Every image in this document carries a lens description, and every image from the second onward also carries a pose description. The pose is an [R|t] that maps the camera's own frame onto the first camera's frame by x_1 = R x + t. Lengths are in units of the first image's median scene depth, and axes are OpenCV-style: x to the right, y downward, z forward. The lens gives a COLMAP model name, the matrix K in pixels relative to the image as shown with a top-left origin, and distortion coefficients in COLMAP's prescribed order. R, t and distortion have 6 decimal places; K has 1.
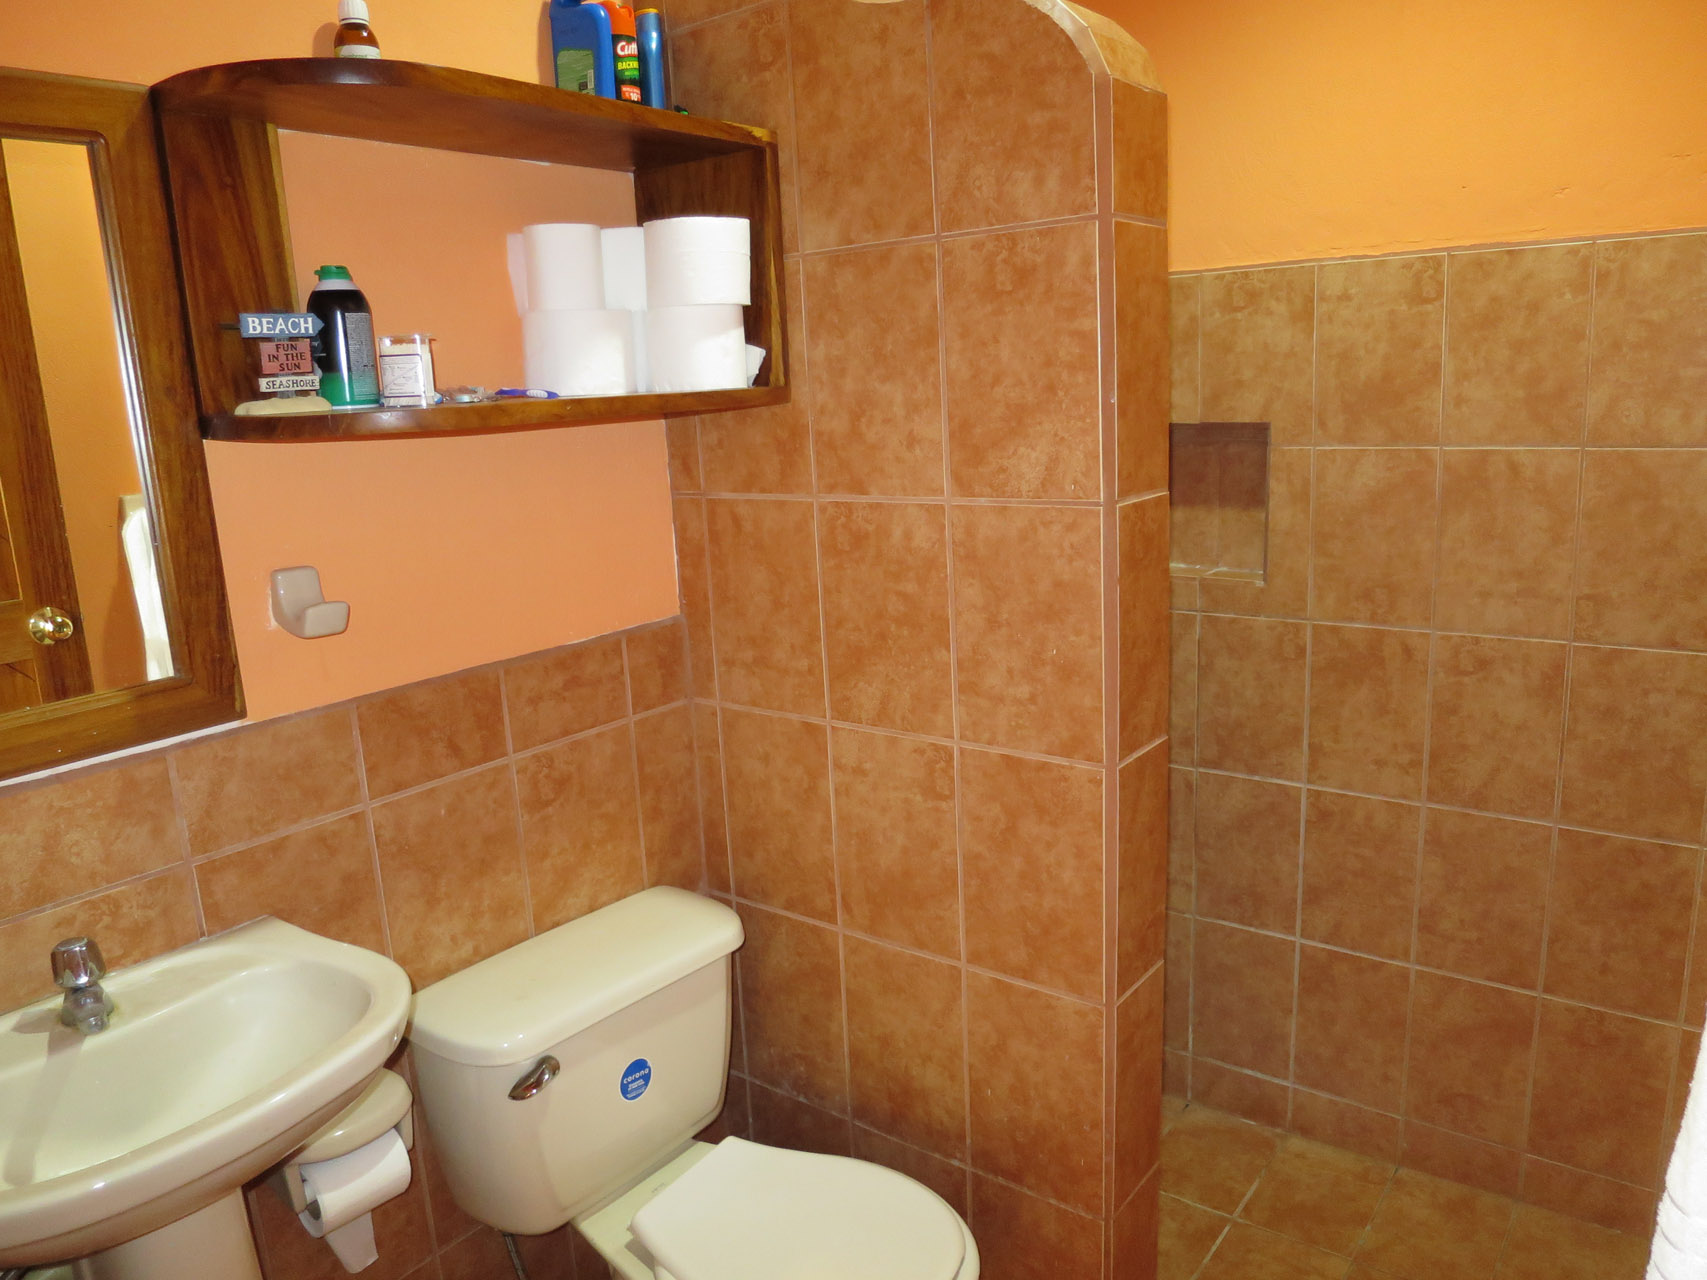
lens RADIAL K [[1224.8, 0, 862.6], [0, 1224.8, 644.6], [0, 0, 1]] dist [-0.054051, 0.014602]
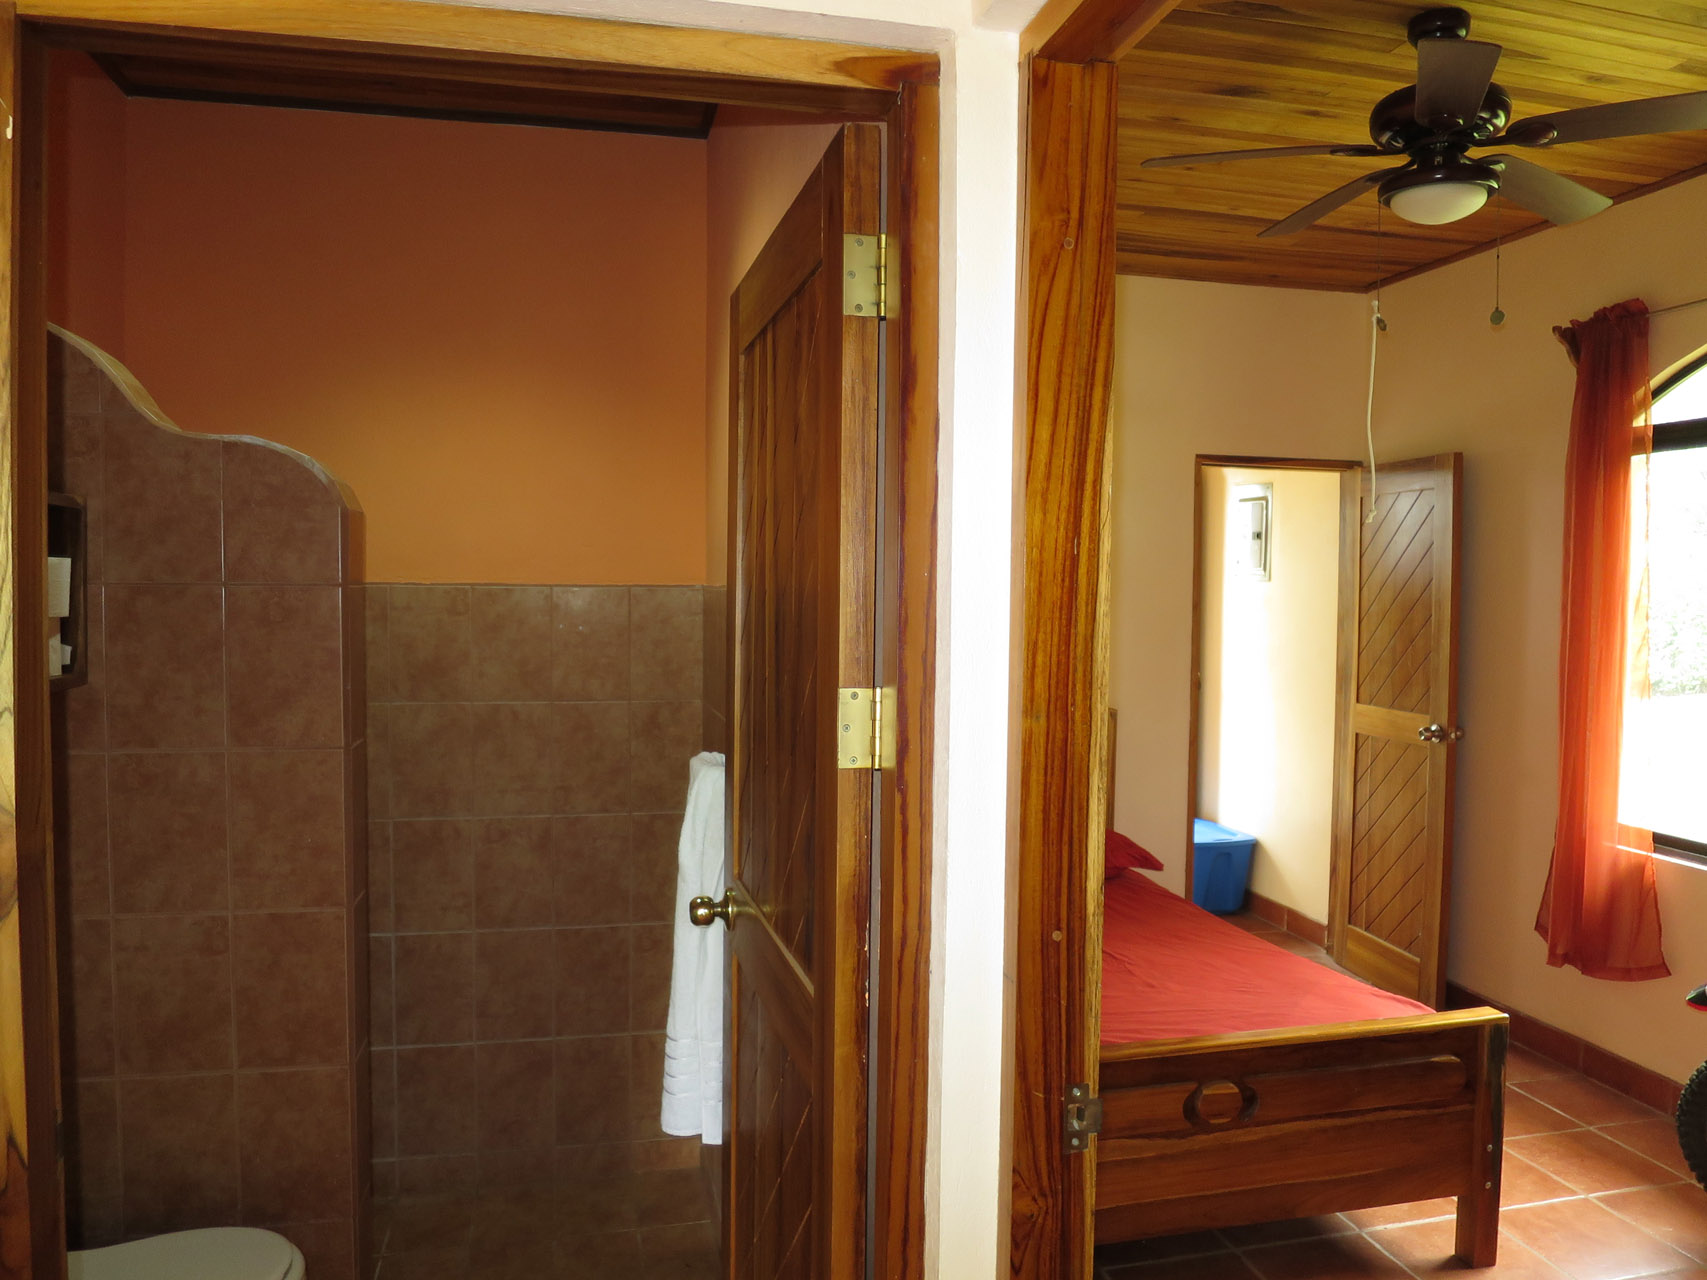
lens RADIAL K [[1224.8, 0, 881.1], [0, 1224.8, 635.2], [0, 0, 1]] dist [-0.054051, 0.014602]
pose [[0.628259, 0.025785, 0.777577, -0.529747], [0.123694, 0.983428, -0.132552, 0.038324], [-0.768108, 0.179459, 0.614658, -0.521012]]
